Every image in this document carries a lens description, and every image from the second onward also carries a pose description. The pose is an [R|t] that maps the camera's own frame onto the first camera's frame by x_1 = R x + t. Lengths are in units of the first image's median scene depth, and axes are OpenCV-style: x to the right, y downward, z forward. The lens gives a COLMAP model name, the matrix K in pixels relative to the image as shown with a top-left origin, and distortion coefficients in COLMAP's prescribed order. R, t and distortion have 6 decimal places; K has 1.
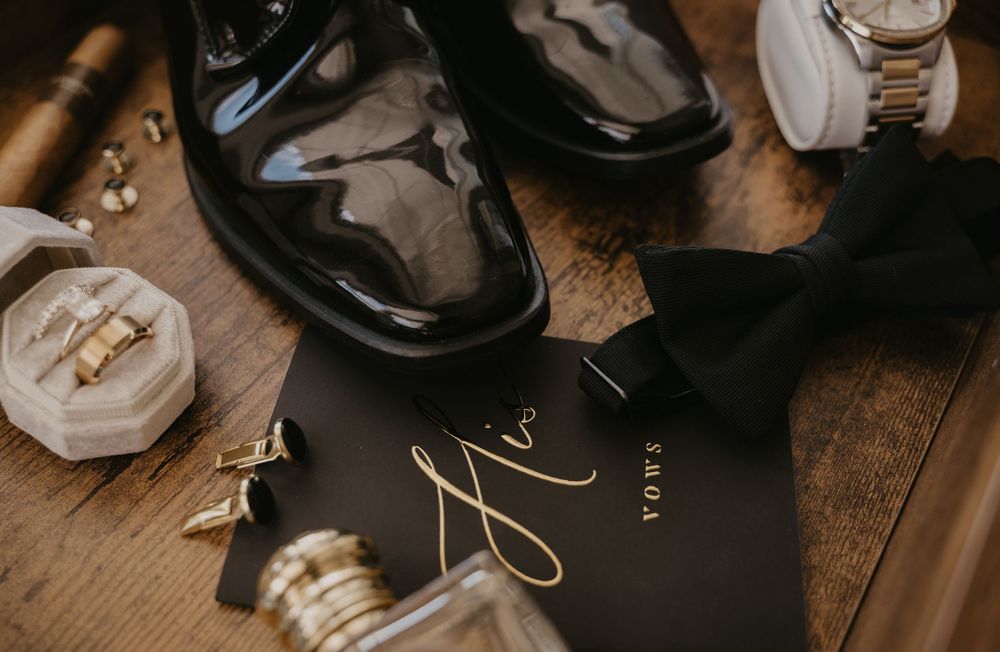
lens RADIAL K [[920.9, 0, 487.7], [0, 920.9, 356.4], [0, 0, 1]] dist [0.000897, 0.000000]
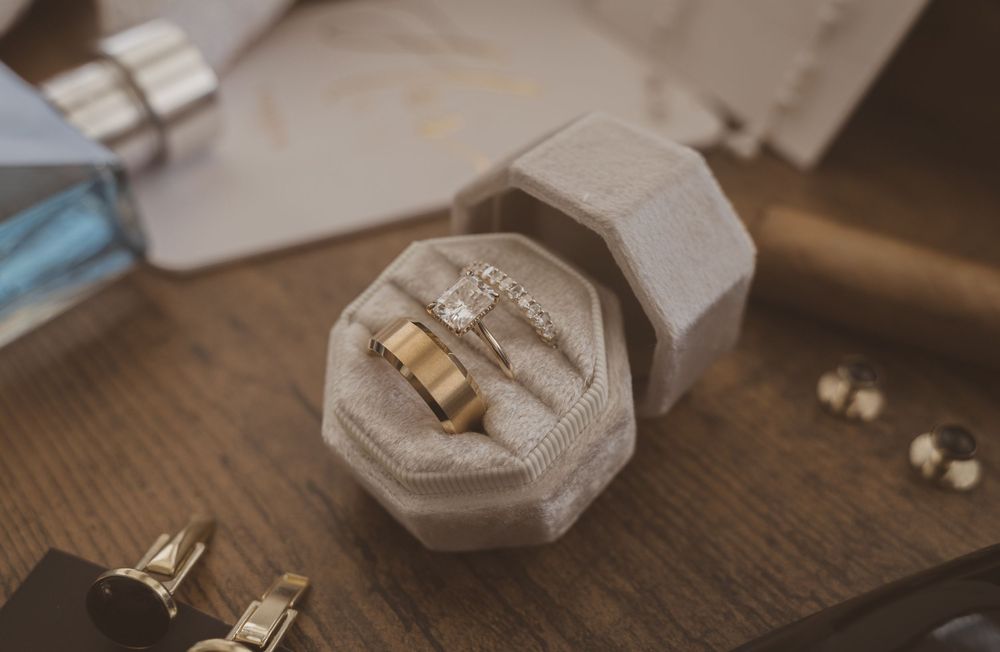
lens RADIAL K [[920.9, 0, 472.1], [0, 920.9, 299.3], [0, 0, 1]] dist [0.000897, 0.000000]
pose [[-0.273406, 0.677454, -0.682866, -0.047515], [-0.769439, 0.271998, 0.577910, -0.375092], [0.577246, 0.683428, 0.446894, 0.717015]]
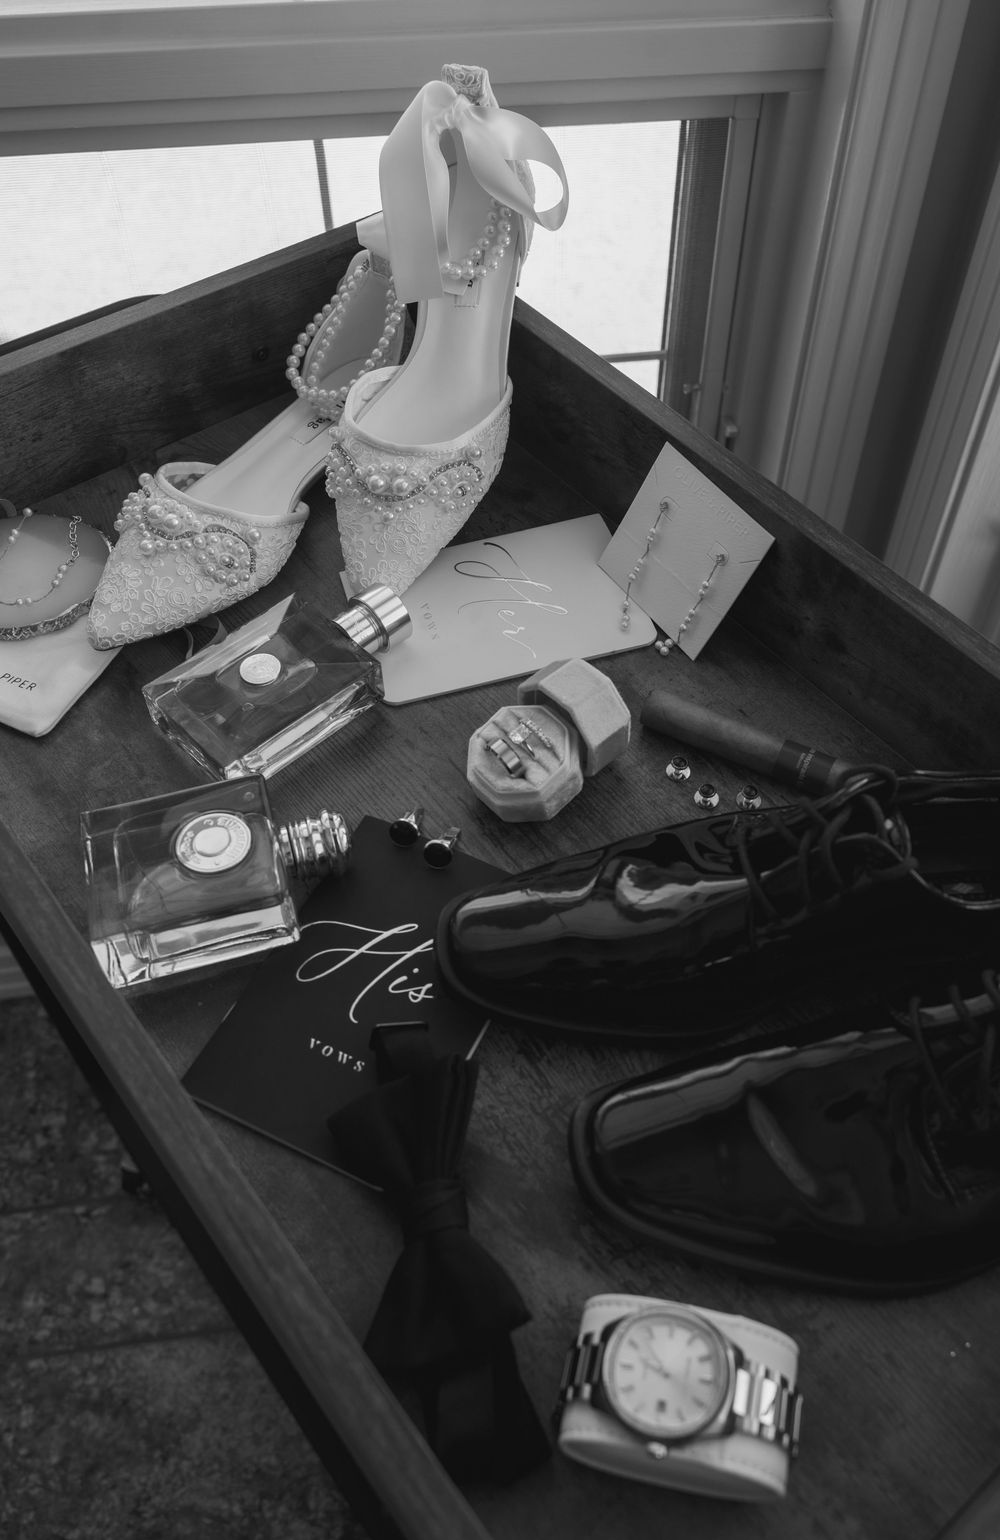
lens RADIAL K [[1418.1, 0, 501.4], [0, 1418.1, 771.0], [0, 0, 1]] dist [0.000897, 0.000000]
pose [[-0.326854, 0.740152, -0.587657, 1.112854], [-0.750981, 0.174091, 0.636962, -1.617203], [0.573755, 0.649513, 0.498937, -0.267576]]
